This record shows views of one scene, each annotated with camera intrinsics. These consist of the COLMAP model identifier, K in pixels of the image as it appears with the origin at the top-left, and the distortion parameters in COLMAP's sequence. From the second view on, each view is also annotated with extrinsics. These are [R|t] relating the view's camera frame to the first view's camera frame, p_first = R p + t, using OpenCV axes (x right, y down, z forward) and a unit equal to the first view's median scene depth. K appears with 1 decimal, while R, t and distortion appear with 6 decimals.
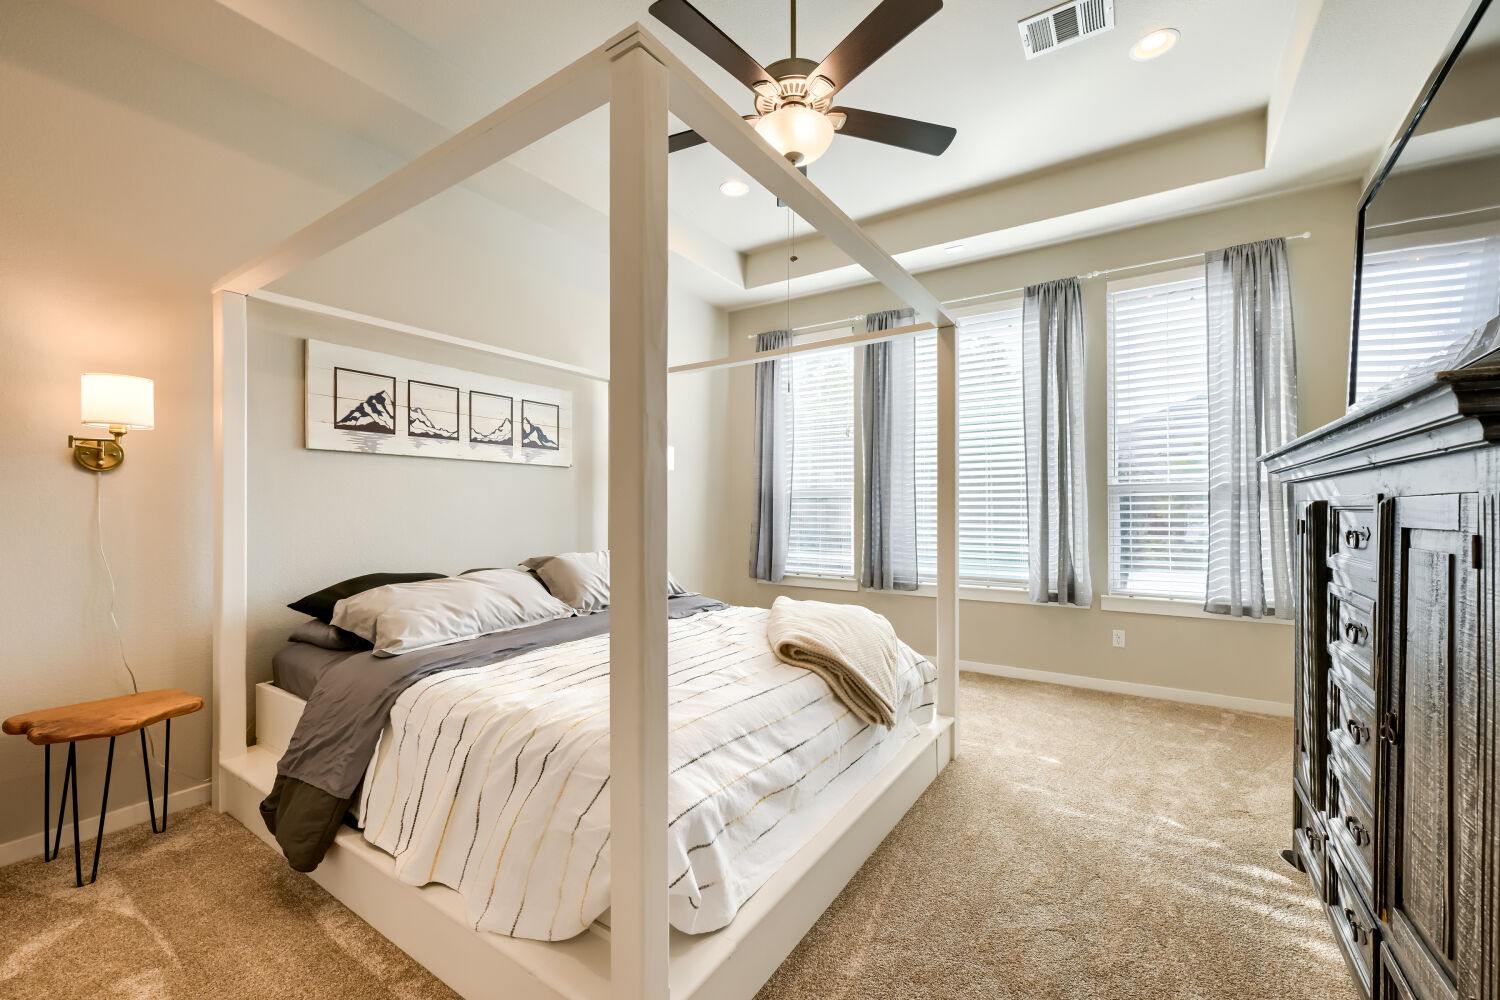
lens RADIAL K [[598.6, 0, 752.3], [0, 598.6, 503.6], [0, 0, 1]] dist [0.003060, 0.000674]
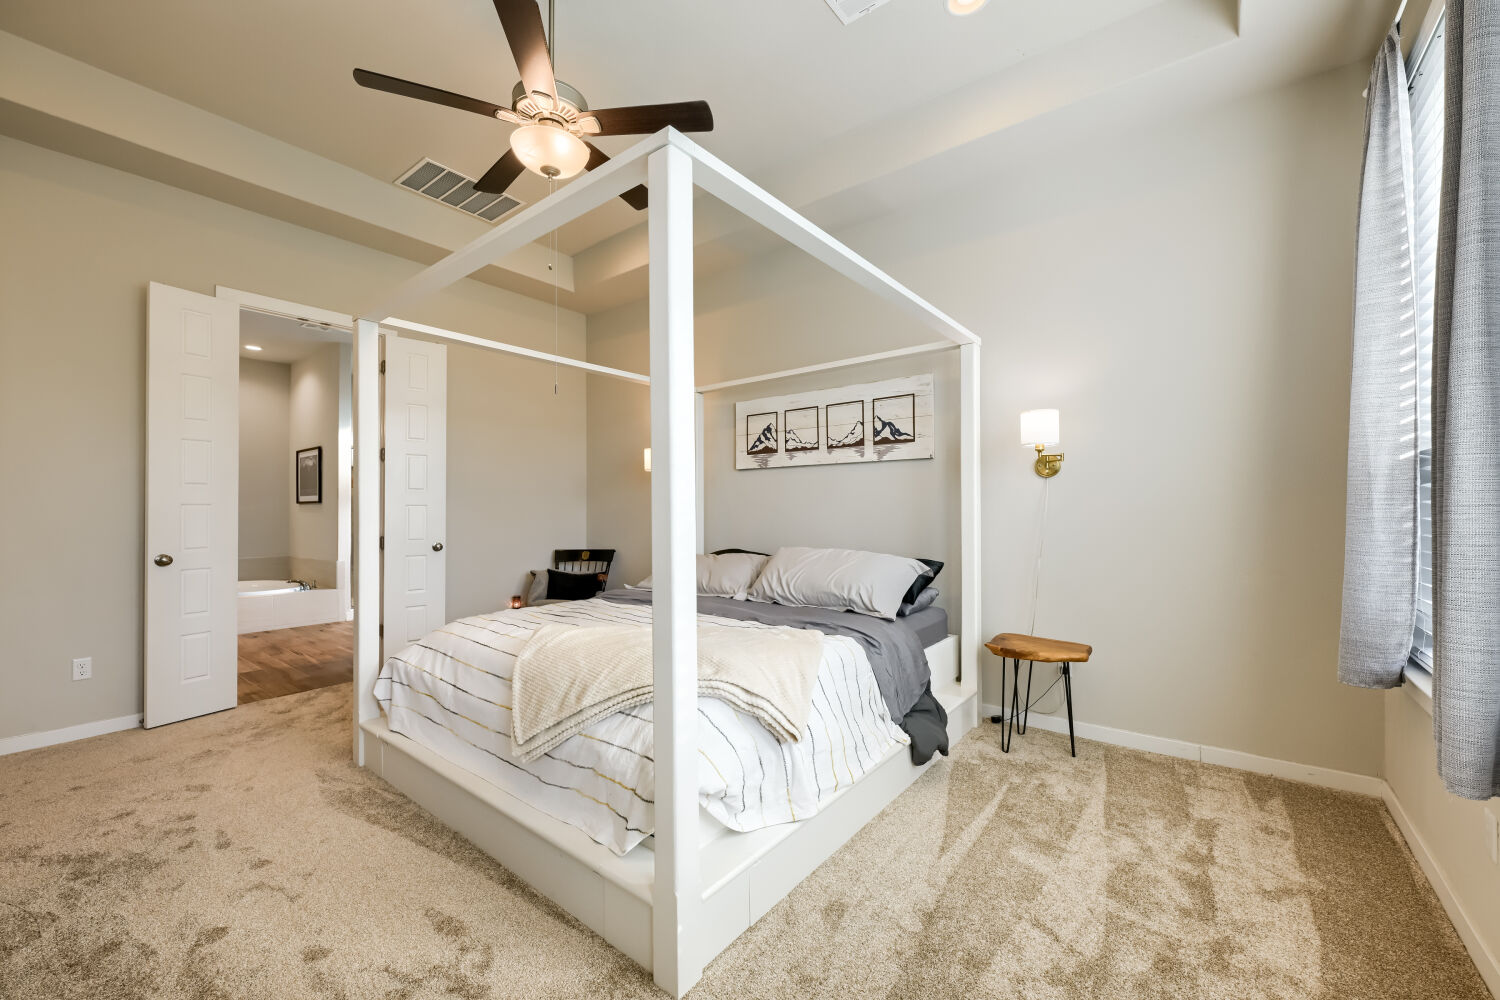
lens RADIAL K [[595.7, 0, 752.1], [0, 595.7, 504.3], [0, 0, 1]] dist [0.000788, -0.000343]
pose [[-0.089549, -0.009152, -0.995940, 0.697466], [0.011498, 0.999882, -0.010222, 0.015177], [0.995916, -0.012367, -0.089433, 0.956217]]
